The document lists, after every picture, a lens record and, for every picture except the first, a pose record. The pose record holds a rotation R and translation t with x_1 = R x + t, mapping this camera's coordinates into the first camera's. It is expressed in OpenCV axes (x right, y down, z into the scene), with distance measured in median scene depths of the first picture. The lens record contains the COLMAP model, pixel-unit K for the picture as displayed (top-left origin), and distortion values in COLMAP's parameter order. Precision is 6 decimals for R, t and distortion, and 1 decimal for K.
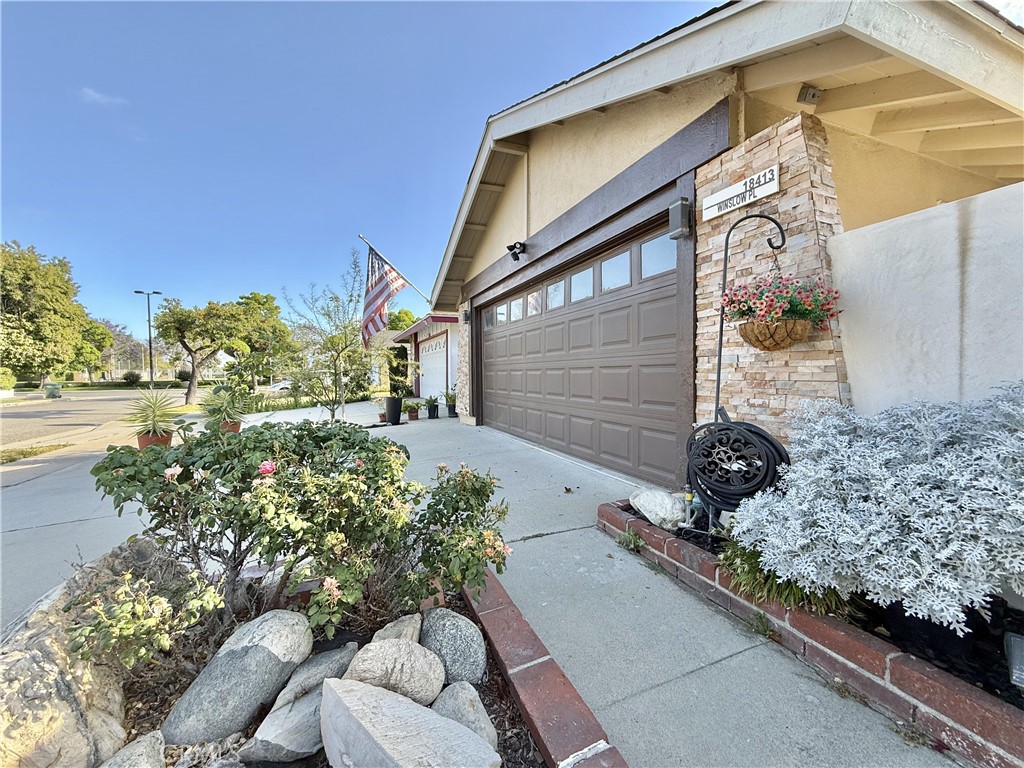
lens RADIAL K [[409.2, 0, 509.2], [0, 409.2, 383.9], [0, 0, 1]] dist [0.000885, -0.000283]
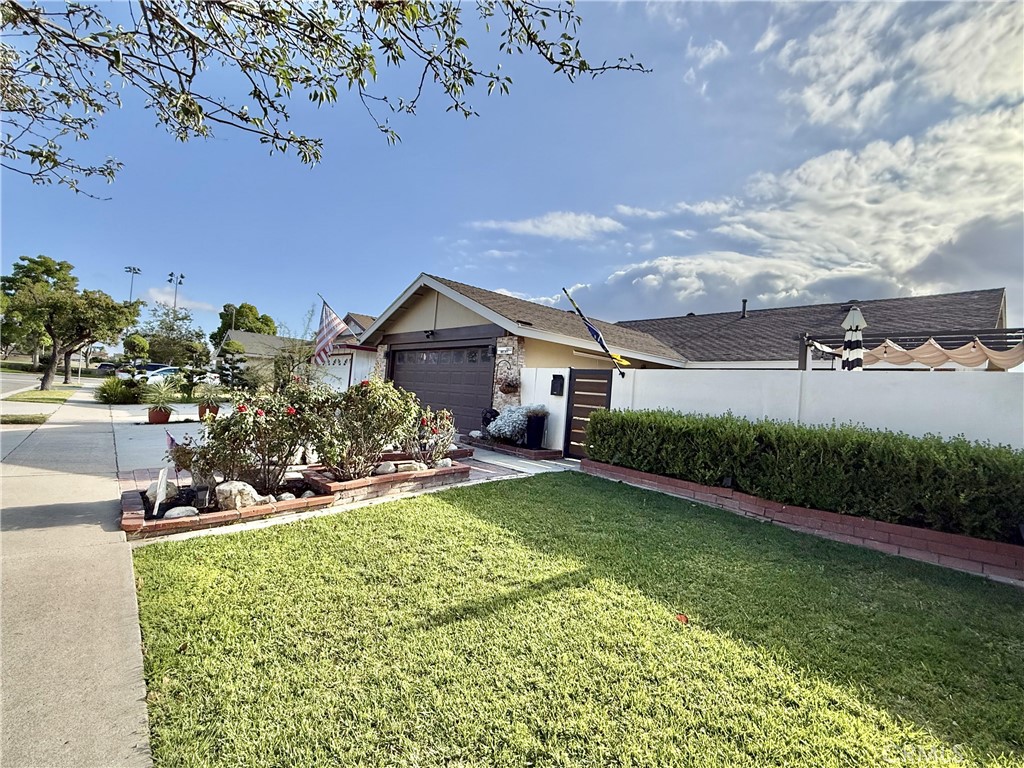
lens RADIAL K [[409.2, 0, 509.2], [0, 409.2, 383.9], [0, 0, 1]] dist [0.000885, -0.000283]
pose [[0.934198, 0.088917, 0.345495, -0.056572], [-0.075728, 0.995797, -0.051516, 0.002194], [-0.348624, 0.021962, 0.937005, -0.212953]]
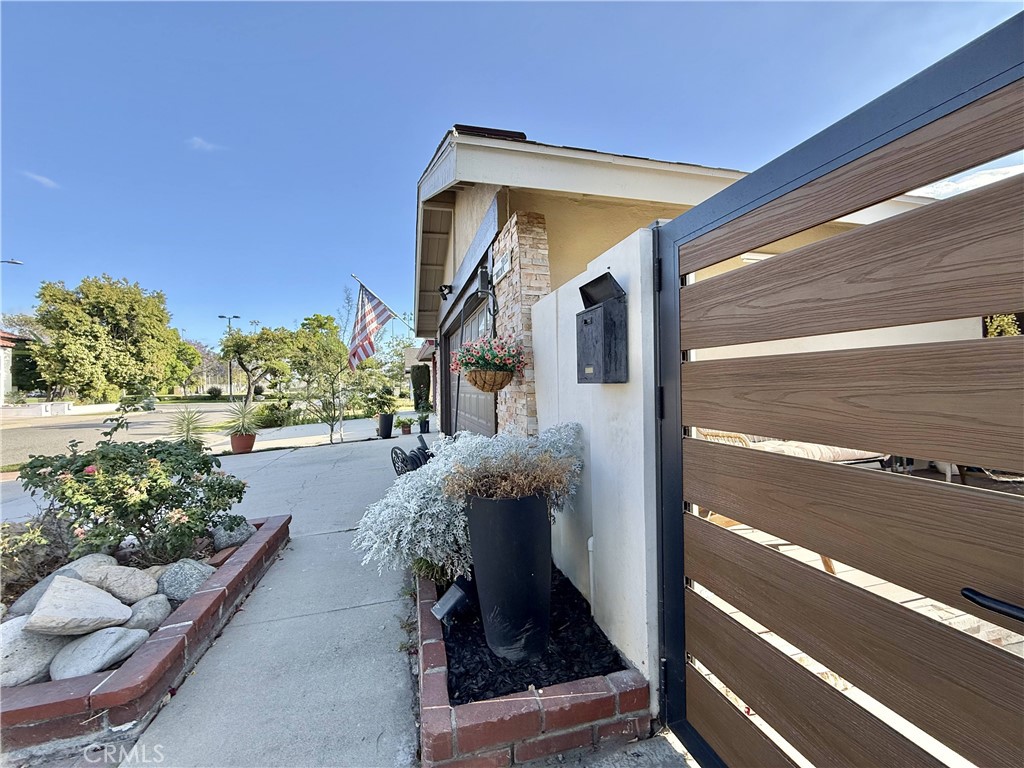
lens RADIAL K [[409.2, 0, 509.2], [0, 409.2, 383.9], [0, 0, 1]] dist [0.000885, -0.000283]
pose [[0.990959, -0.004378, -0.134091, 0.064496], [0.000231, 0.999522, -0.030922, -0.004820], [0.134162, 0.030612, 0.990486, -0.022660]]
